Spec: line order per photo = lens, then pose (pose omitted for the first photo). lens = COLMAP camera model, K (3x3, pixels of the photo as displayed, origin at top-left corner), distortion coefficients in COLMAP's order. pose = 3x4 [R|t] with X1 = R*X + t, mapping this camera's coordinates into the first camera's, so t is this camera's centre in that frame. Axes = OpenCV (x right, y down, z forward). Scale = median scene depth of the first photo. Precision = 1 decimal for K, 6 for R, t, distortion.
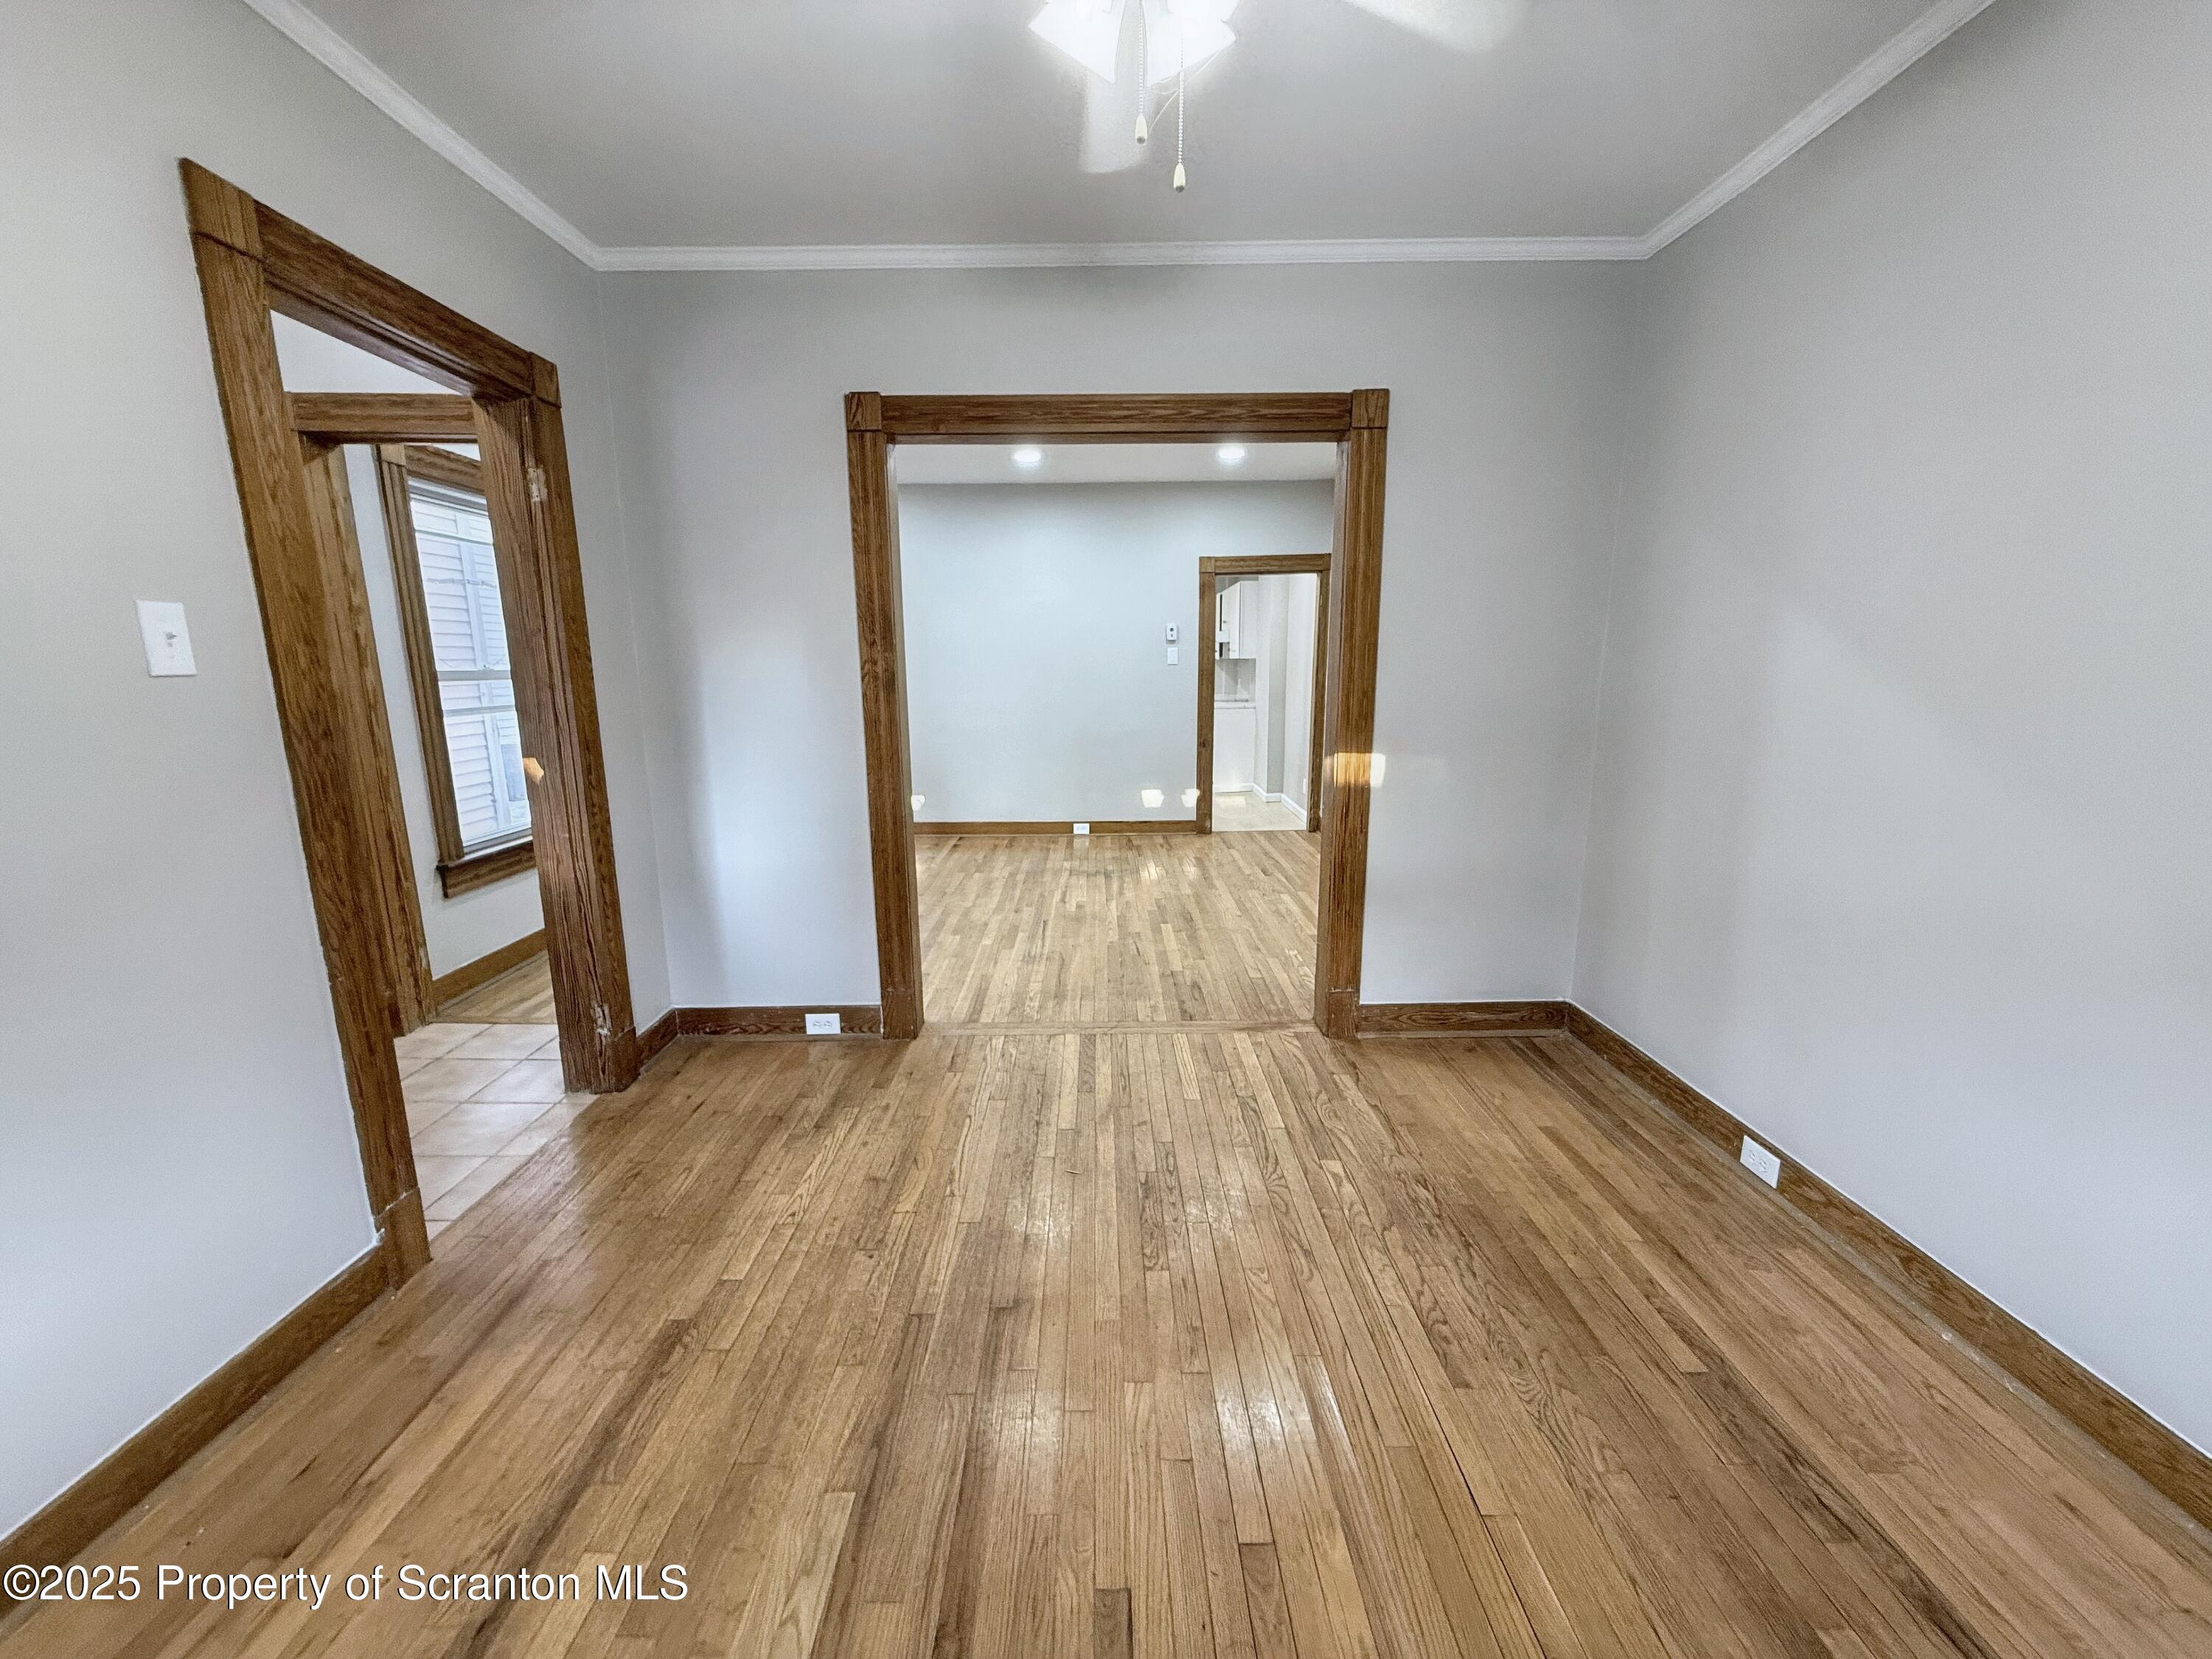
lens RADIAL K [[875.6, 0, 1103.1], [0, 875.6, 826.5], [0, 0, 1]] dist [-0.002943, -0.000708]
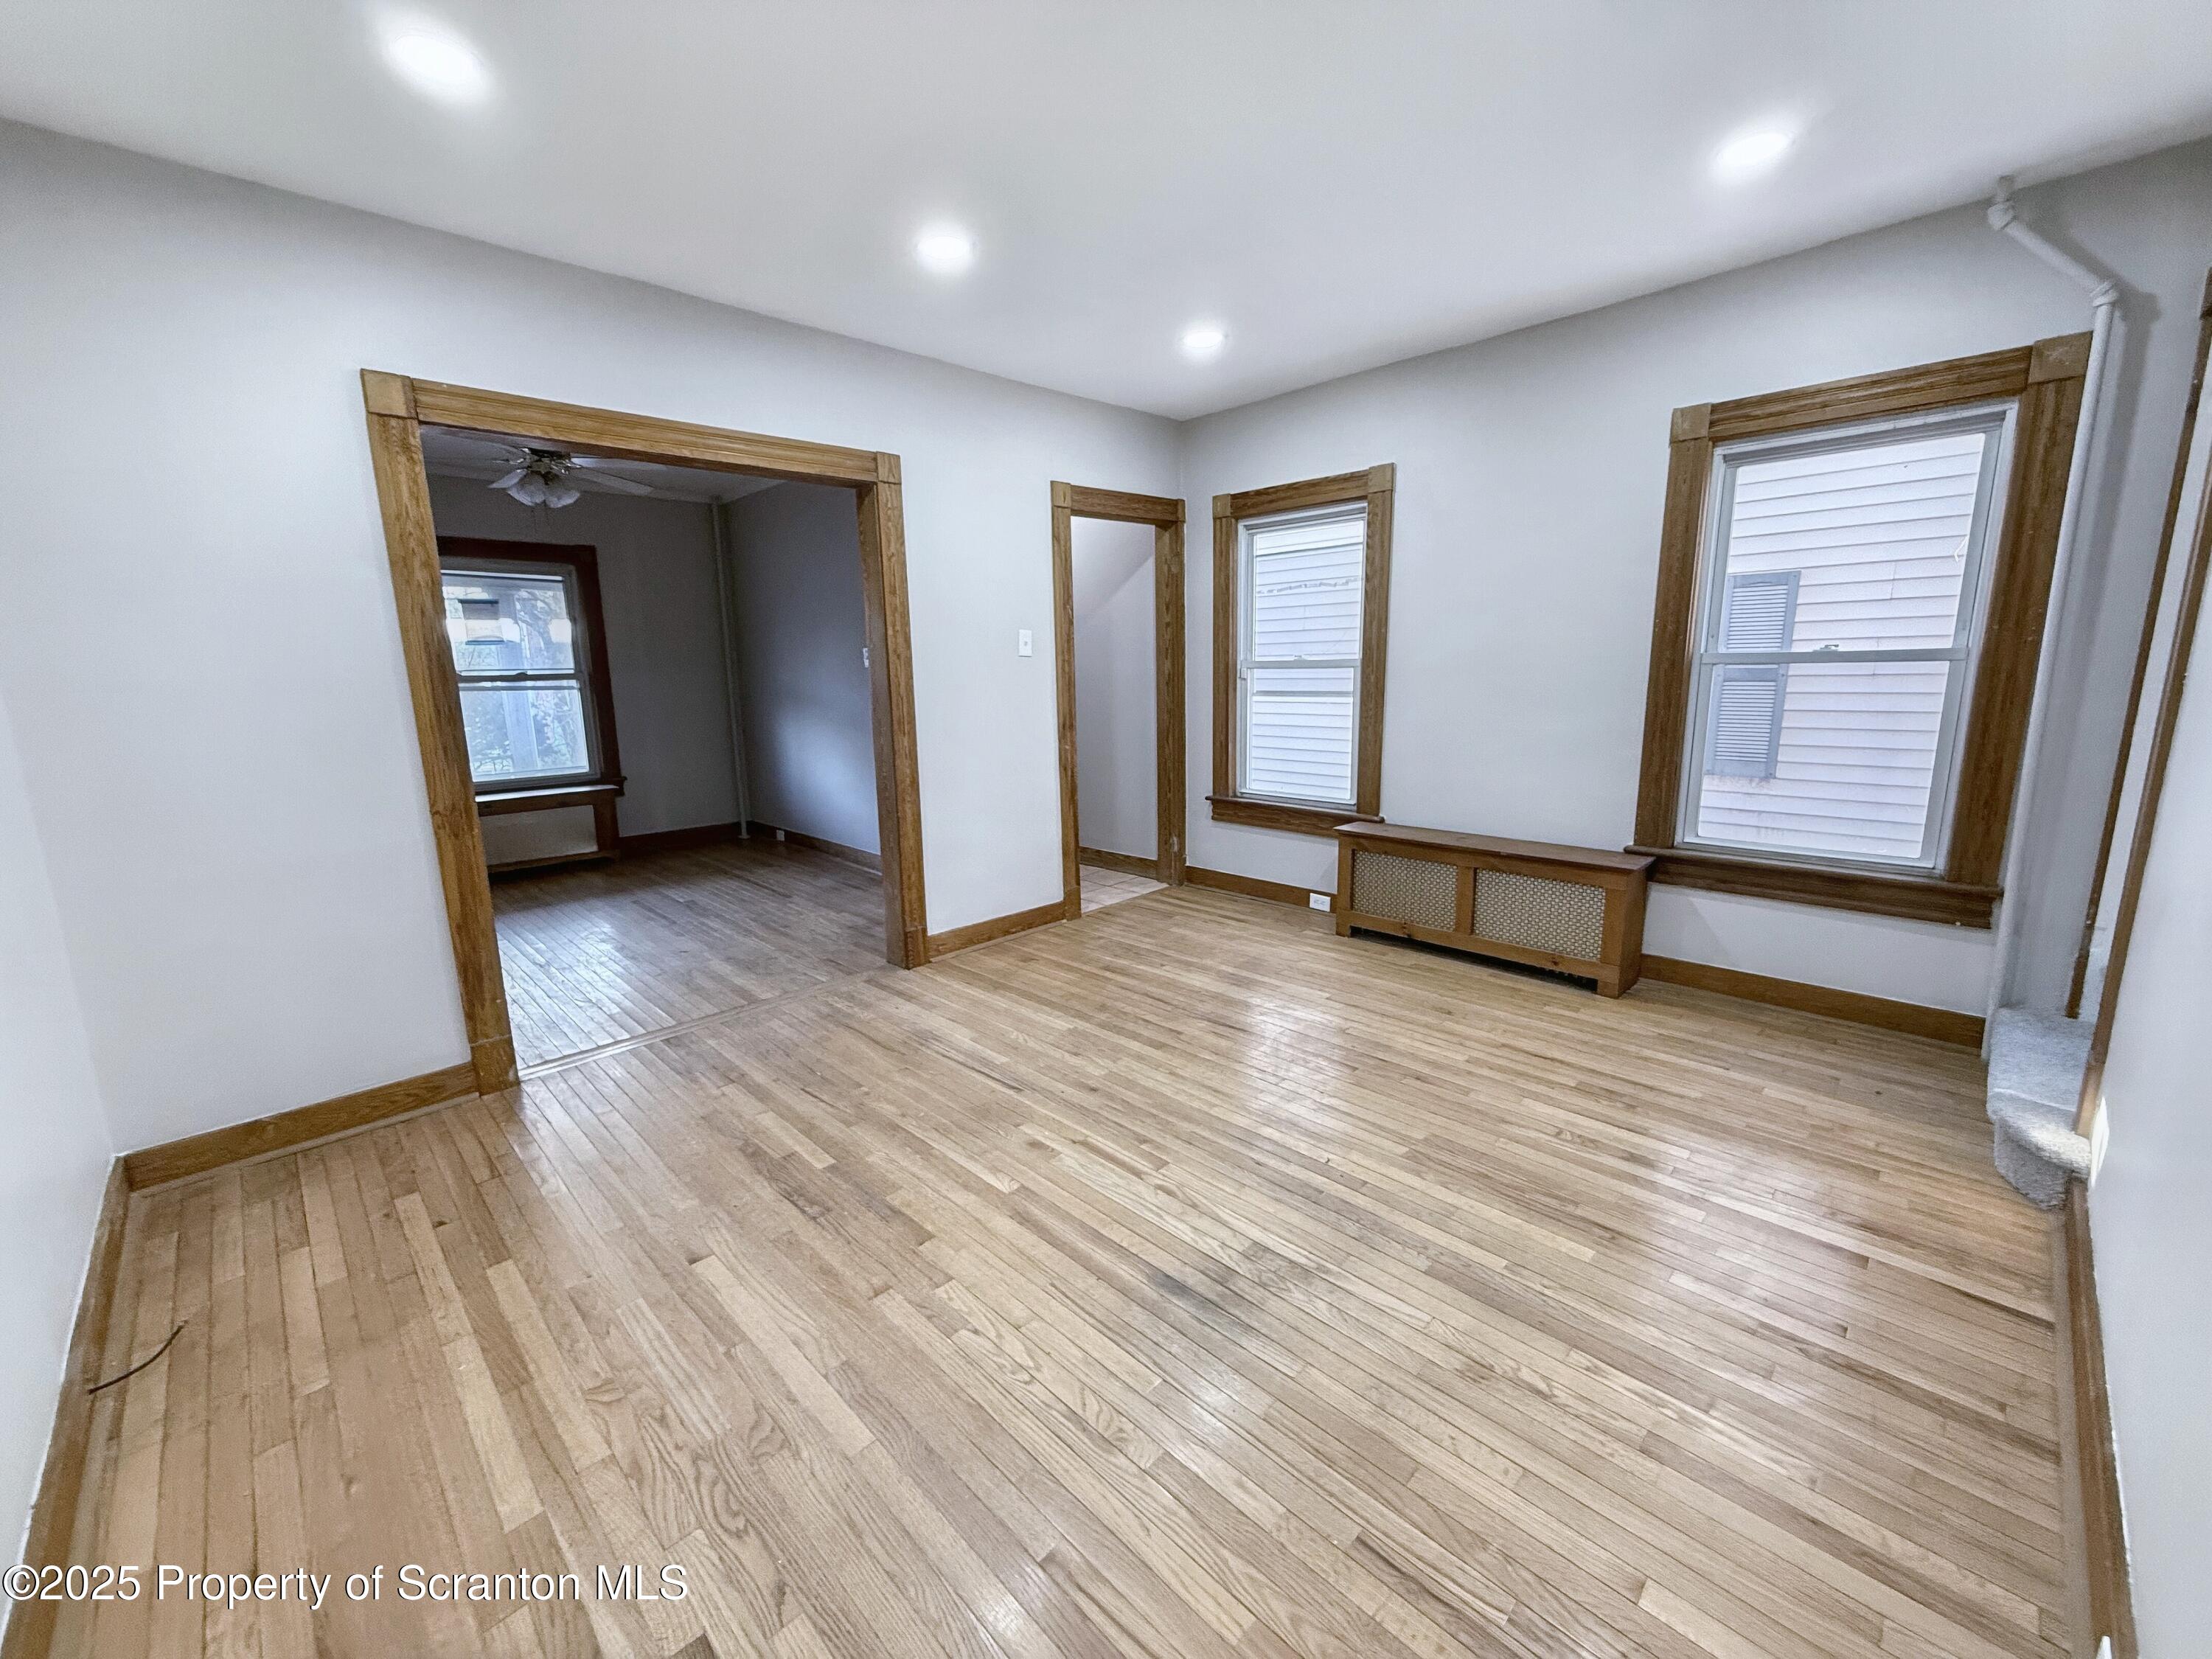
lens RADIAL K [[875.6, 0, 1106.1], [0, 875.6, 826.4], [0, 0, 1]] dist [-0.002943, -0.000708]
pose [[-0.708566, 0.150929, -0.689314, 0.441135], [-0.108878, 0.941776, 0.318125, -0.413495], [0.697194, 0.300464, -0.650878, 2.158828]]
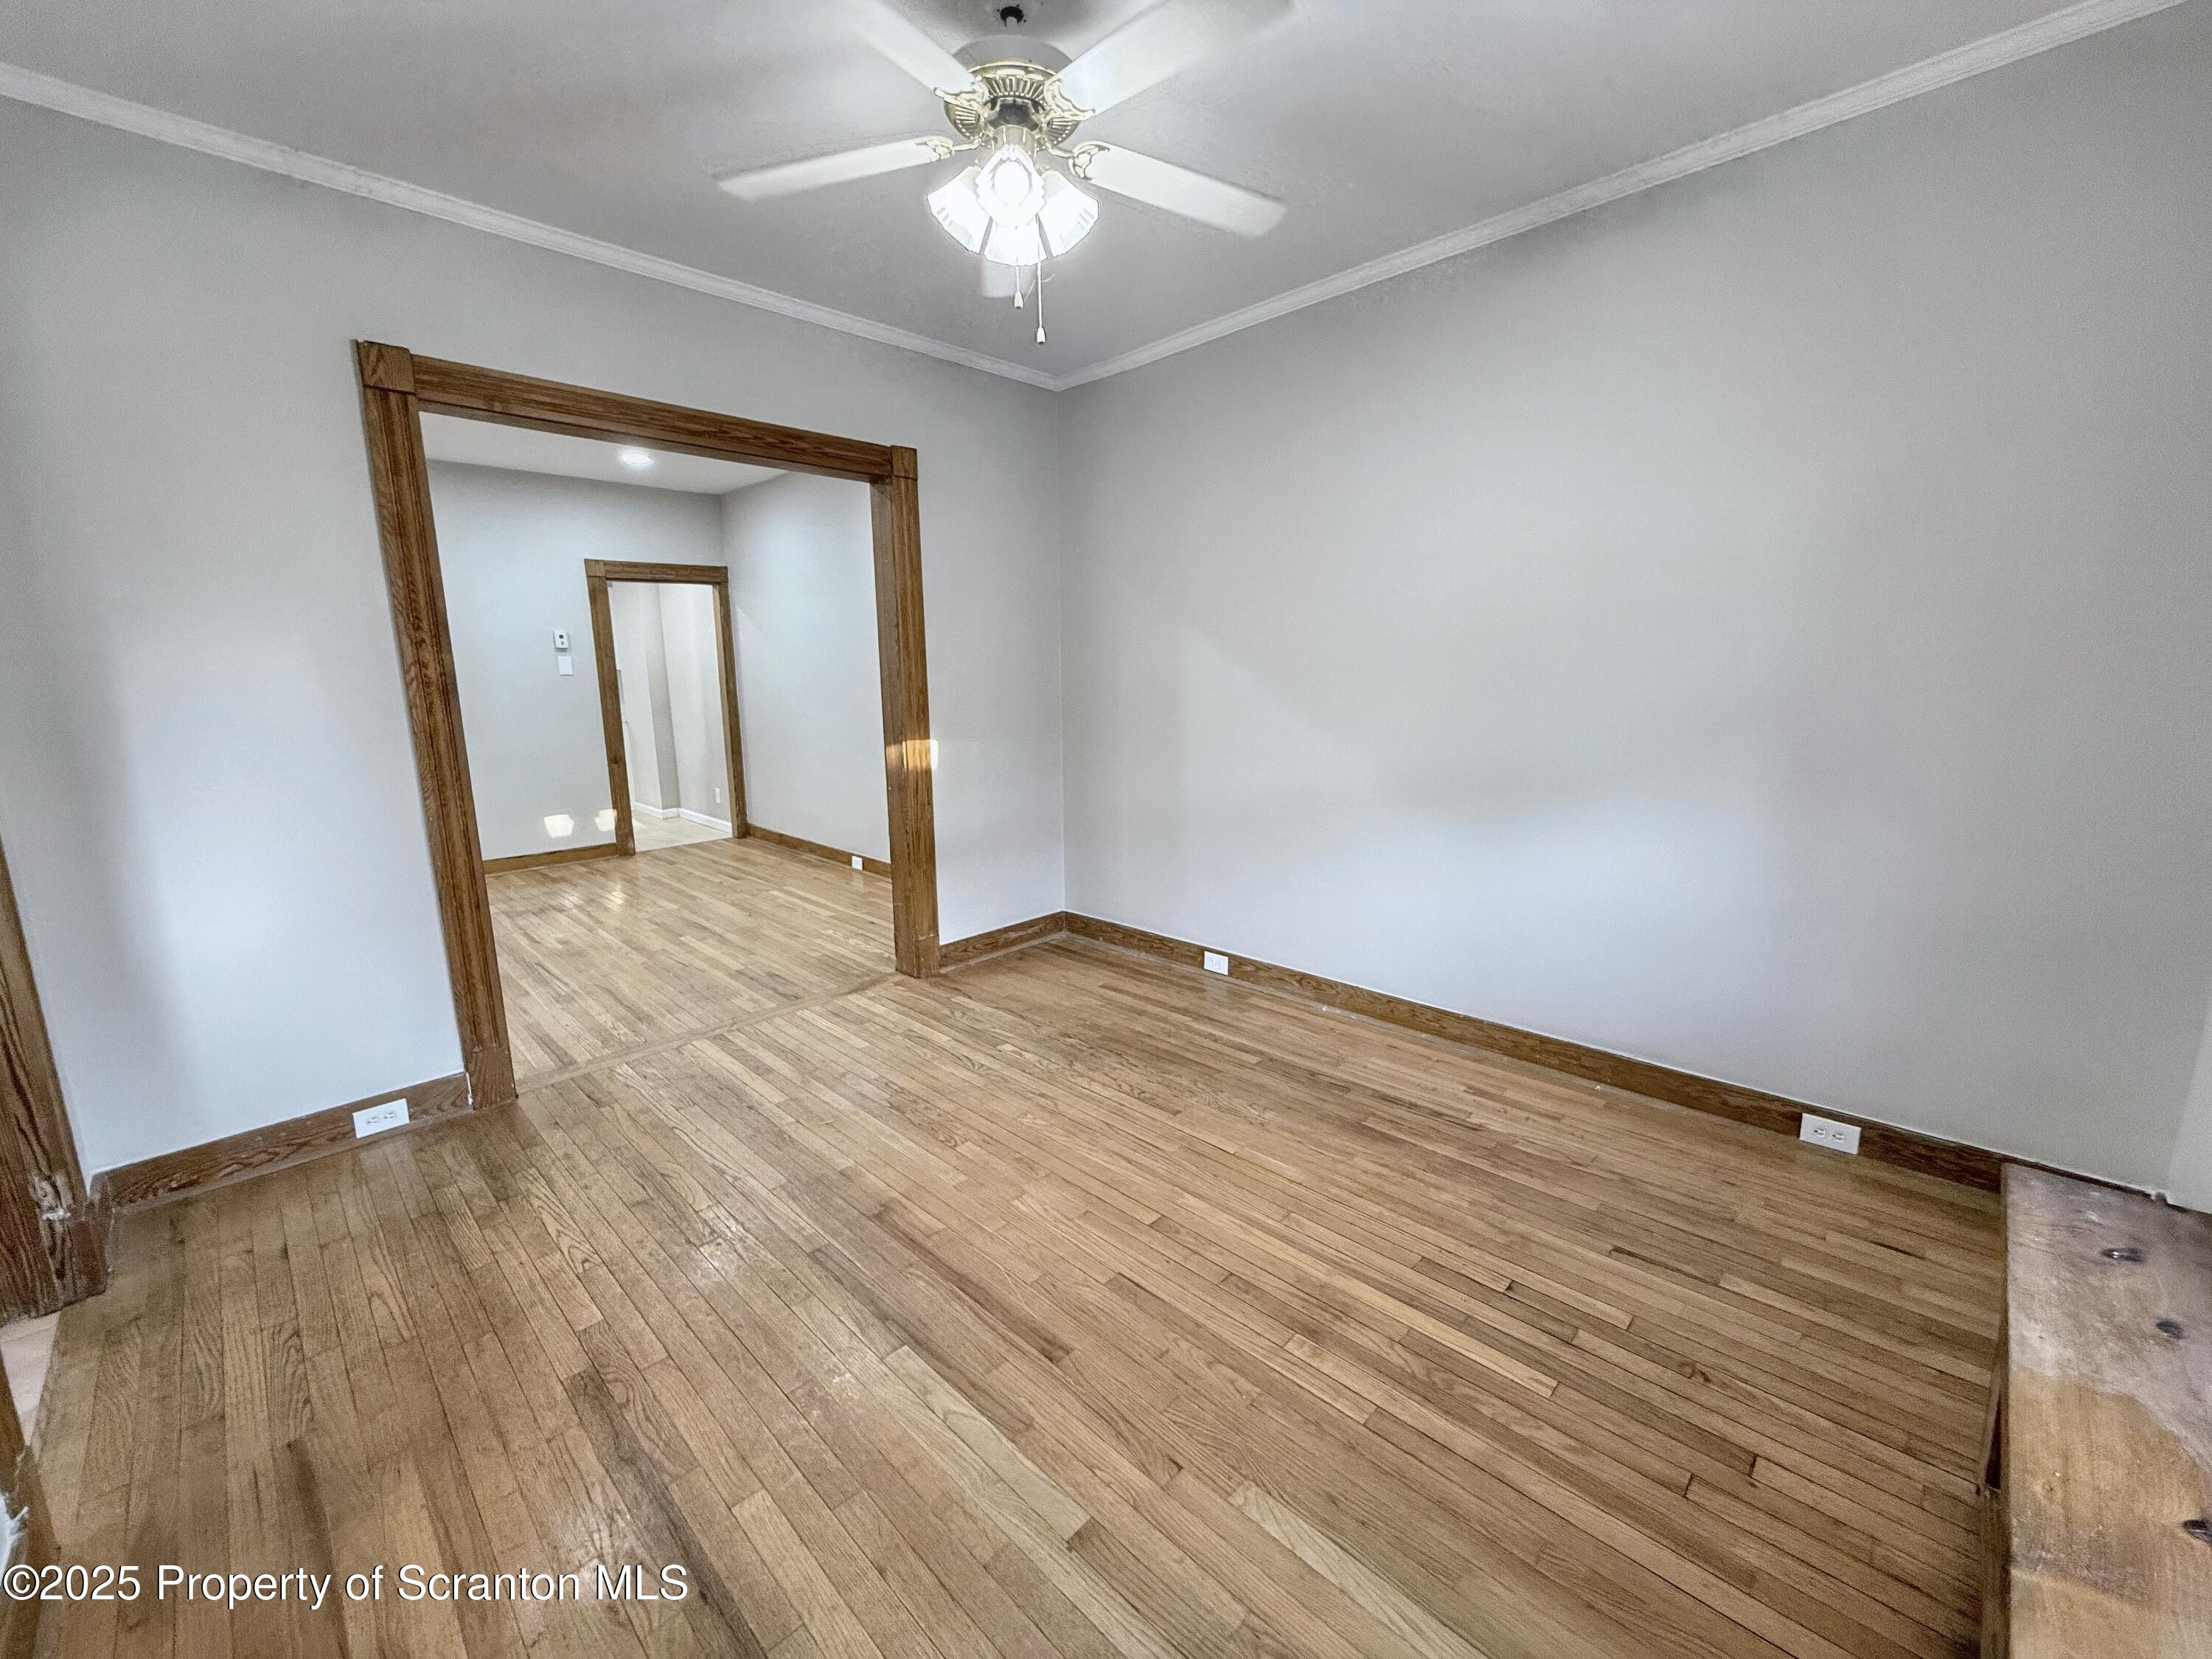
lens RADIAL K [[875.6, 0, 1094.8], [0, 875.6, 828.2], [0, 0, 1]] dist [-0.002943, -0.000708]
pose [[0.708551, -0.126193, 0.694285, -0.410082], [0.136760, 0.989783, 0.040332, 0.022704], [-0.692281, 0.066373, 0.718569, -0.043653]]
